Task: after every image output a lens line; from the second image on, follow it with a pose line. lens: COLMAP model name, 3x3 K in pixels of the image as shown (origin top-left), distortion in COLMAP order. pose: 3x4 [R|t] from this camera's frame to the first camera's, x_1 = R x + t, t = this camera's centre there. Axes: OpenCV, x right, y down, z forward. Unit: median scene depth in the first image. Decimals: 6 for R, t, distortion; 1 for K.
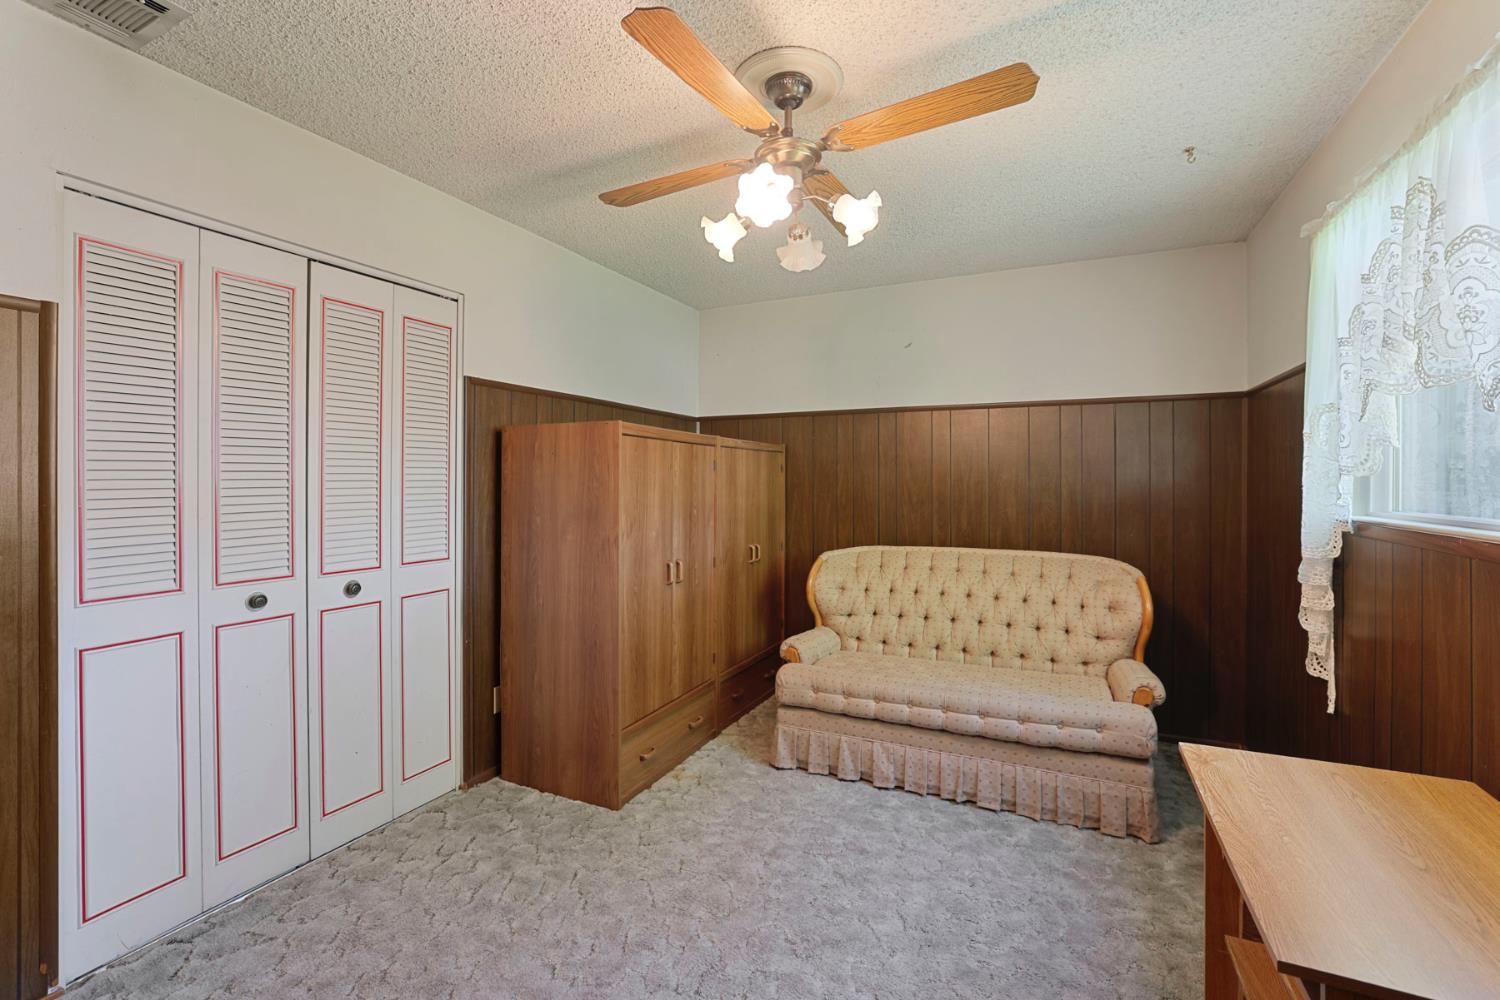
lens RADIAL K [[653.5, 0, 745.5], [0, 653.5, 487.9], [0, 0, 1]] dist [-0.038937, 0.011365]
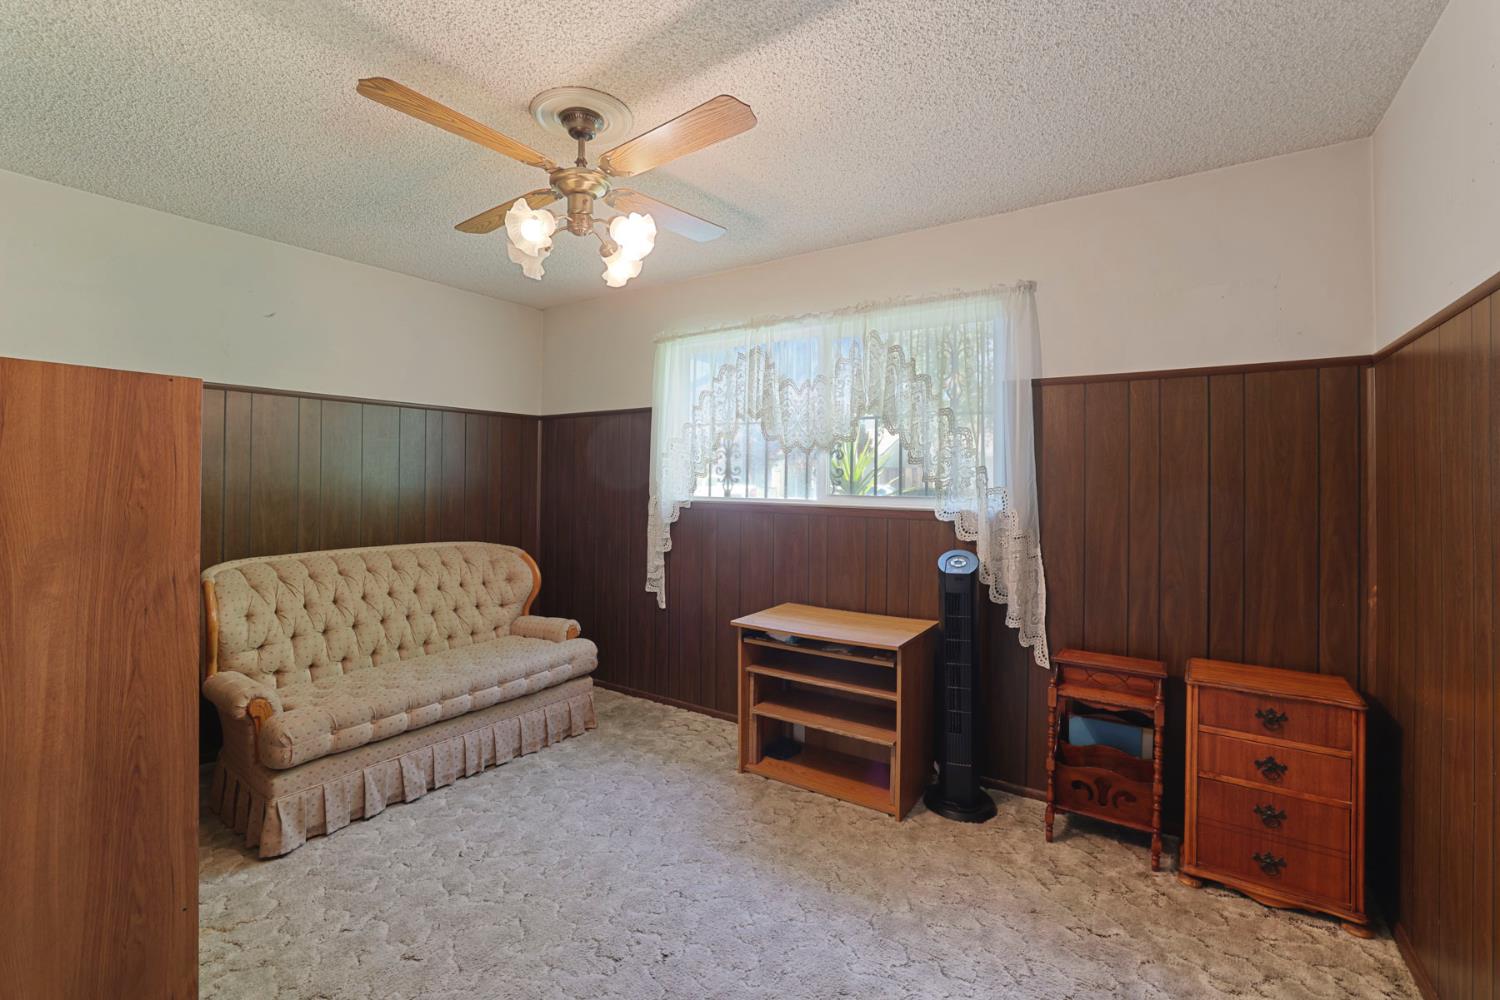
lens RADIAL K [[653.5, 0, 746.5], [0, 653.5, 488.3], [0, 0, 1]] dist [-0.038937, 0.011365]
pose [[0.134044, -0.012532, 0.990896, -0.672108], [0.002515, 0.999921, 0.012306, -0.007933], [-0.990972, 0.000843, 0.134065, 0.393476]]
